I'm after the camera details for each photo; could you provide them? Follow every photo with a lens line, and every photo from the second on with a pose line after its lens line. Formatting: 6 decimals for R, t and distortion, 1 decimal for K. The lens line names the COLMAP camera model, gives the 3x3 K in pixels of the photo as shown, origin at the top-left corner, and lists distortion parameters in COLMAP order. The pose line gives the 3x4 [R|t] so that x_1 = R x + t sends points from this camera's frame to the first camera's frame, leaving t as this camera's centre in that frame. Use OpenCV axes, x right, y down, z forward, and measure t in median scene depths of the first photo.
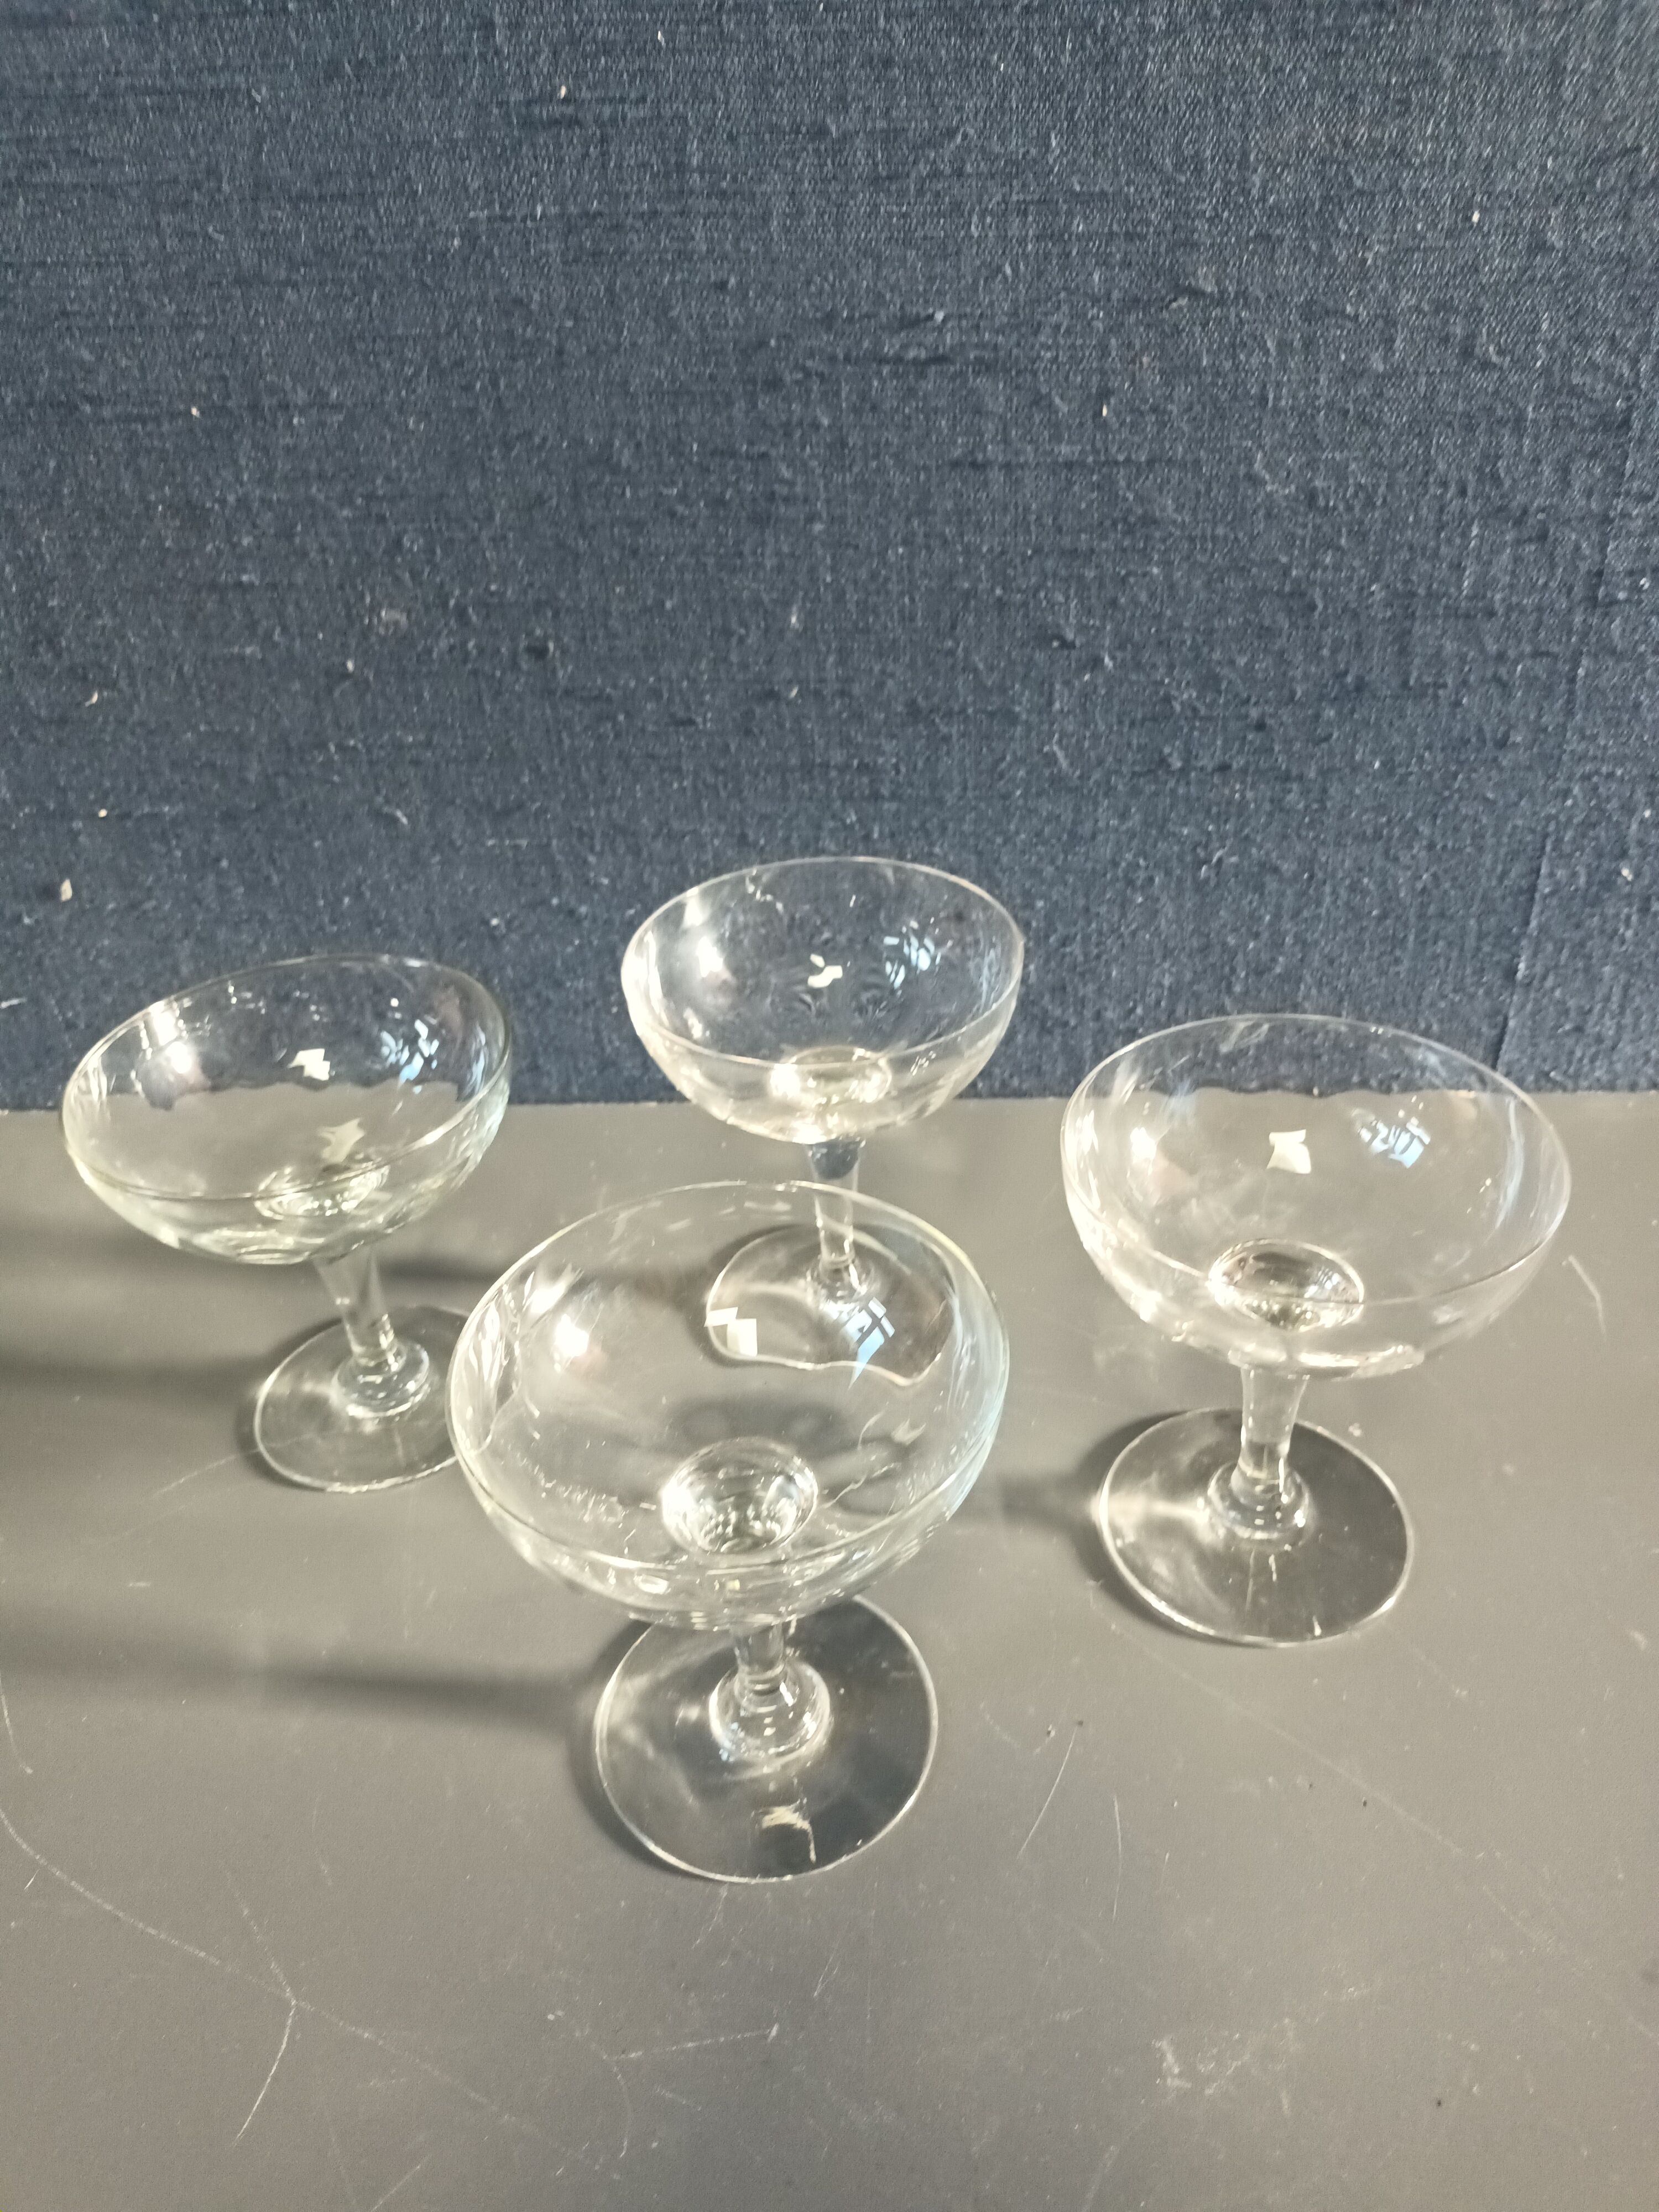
lens RADIAL K [[1652.9, 0, 816.7], [0, 1652.9, 1164.8], [0, 0, 1]] dist [0.000152, -0.073344]
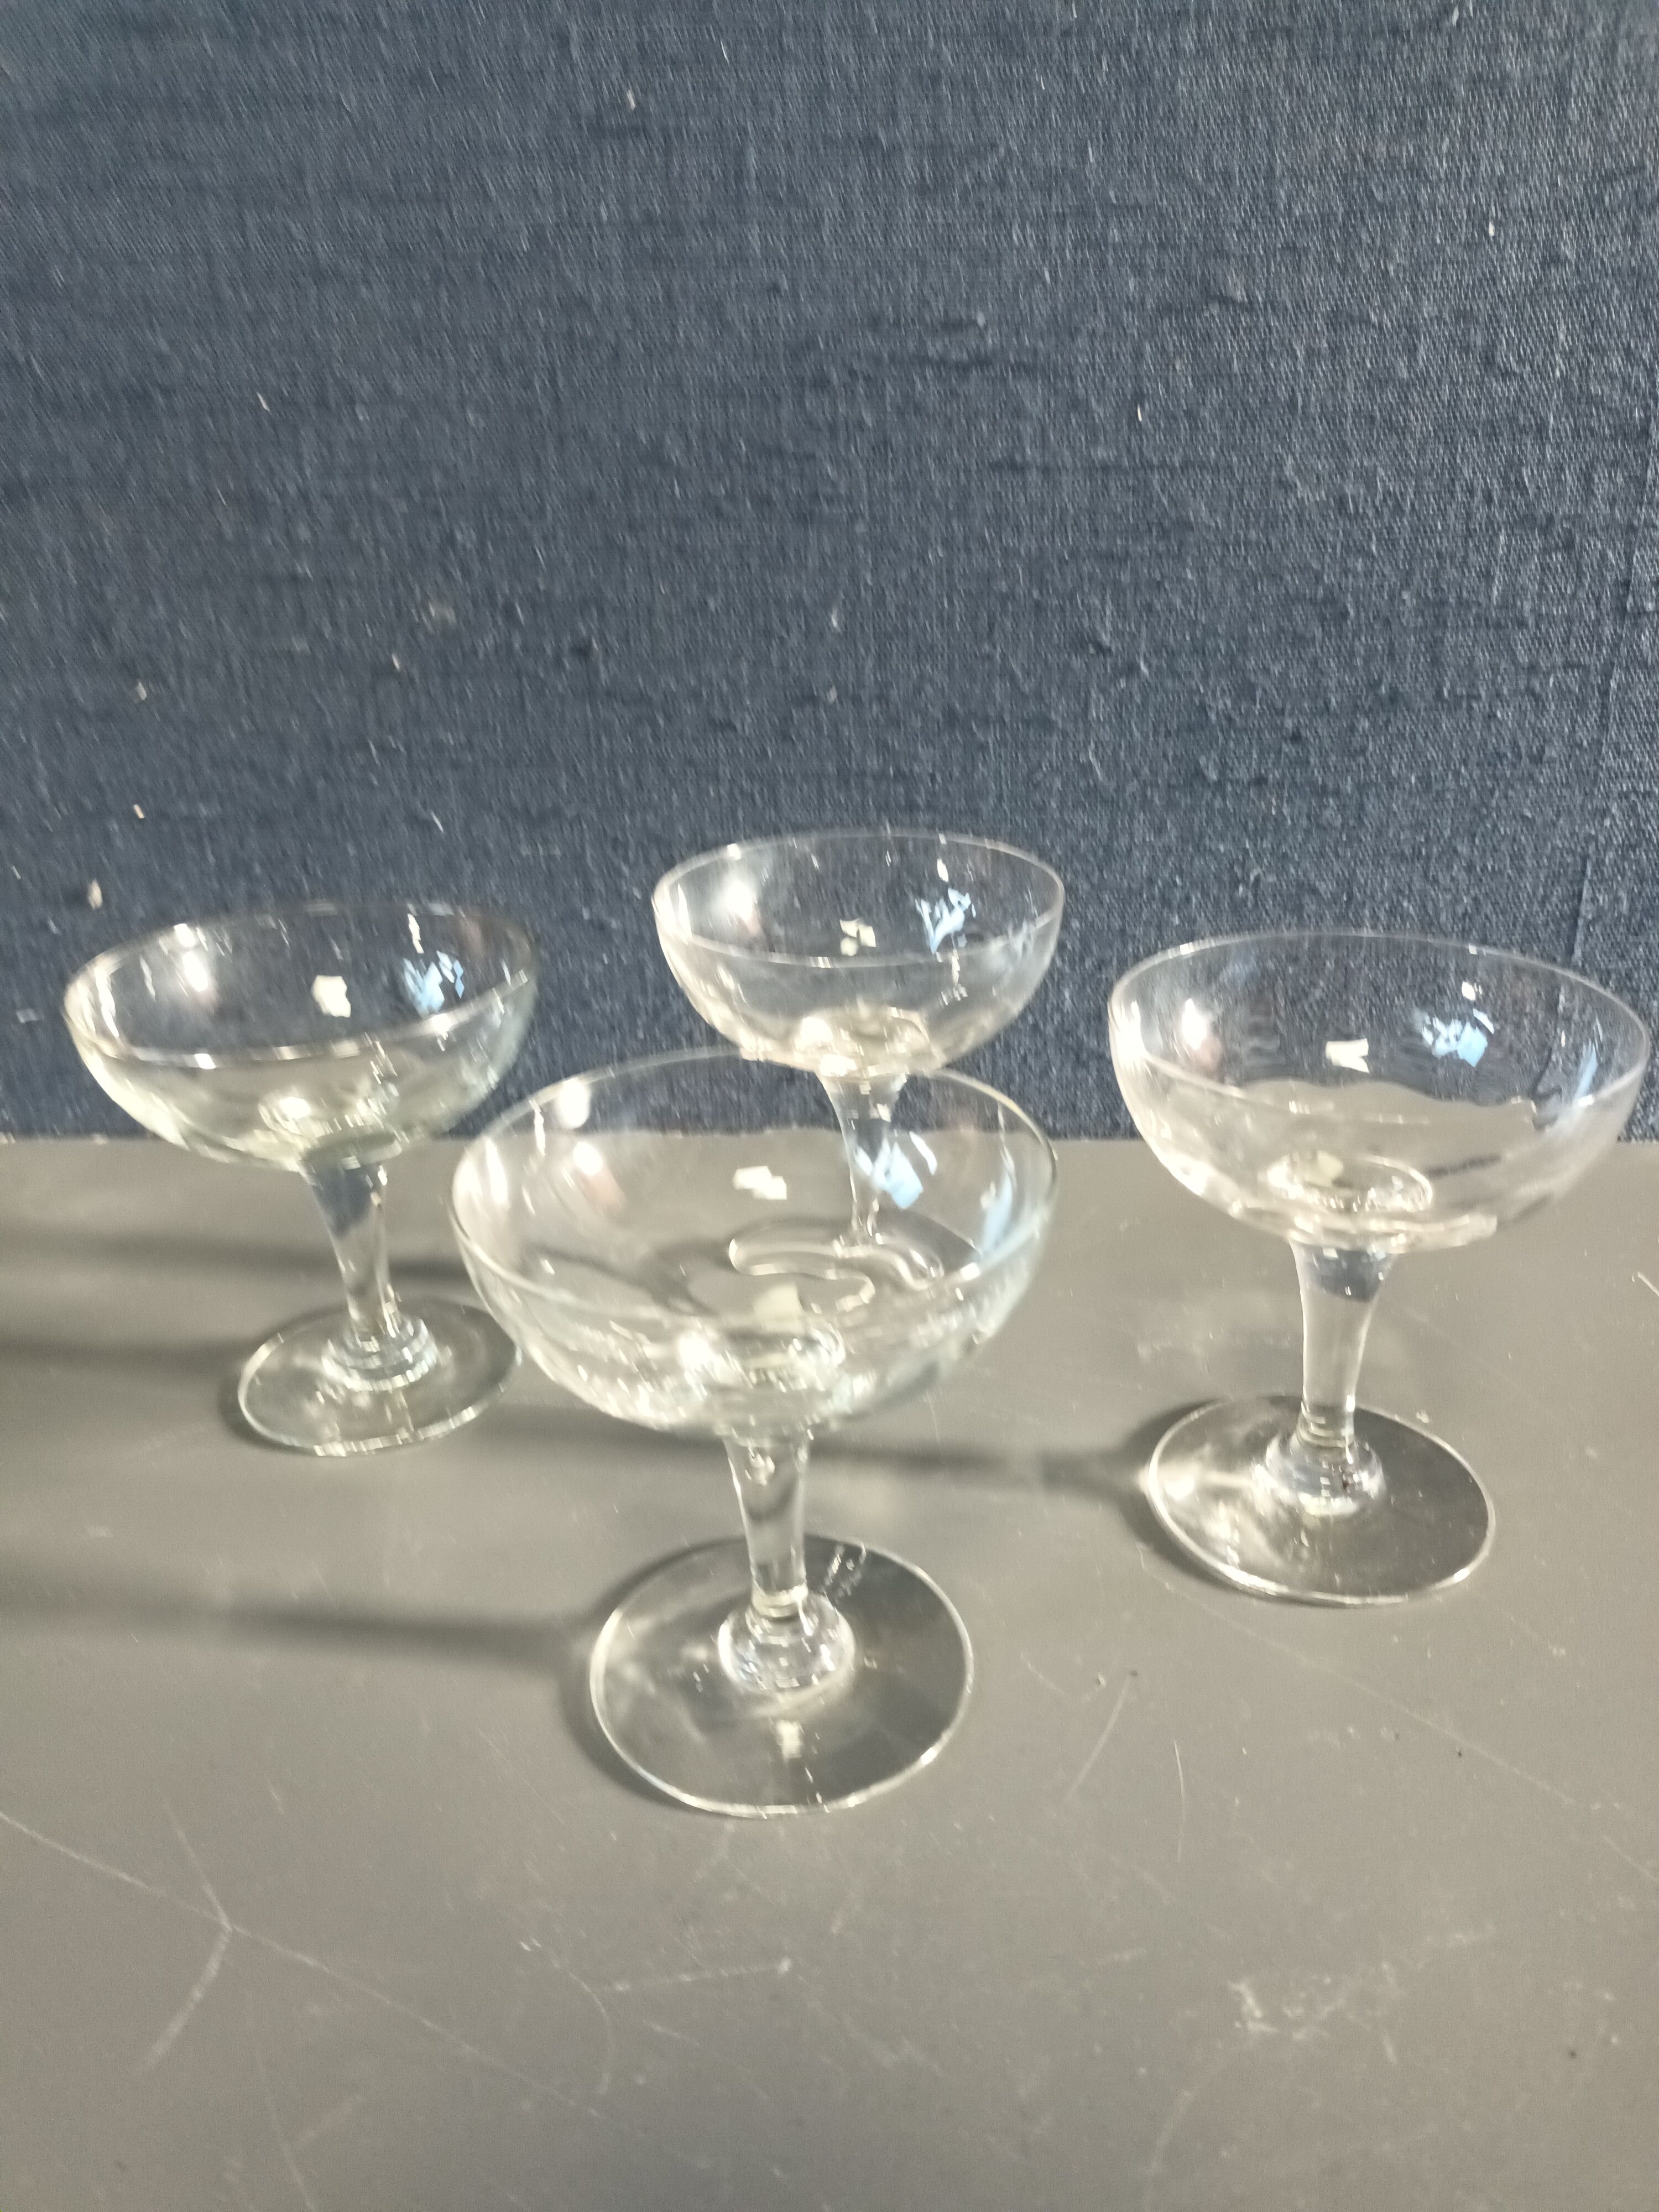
lens RADIAL K [[1657.8, 0, 824.2], [0, 1657.8, 1134.2], [0, 0, 1]] dist [0.007733, -0.085571]
pose [[0.999738, 0.021397, -0.008157, -0.005276], [-0.022505, 0.983859, -0.177525, 0.172178], [0.004227, 0.177662, 0.984082, 0.053111]]
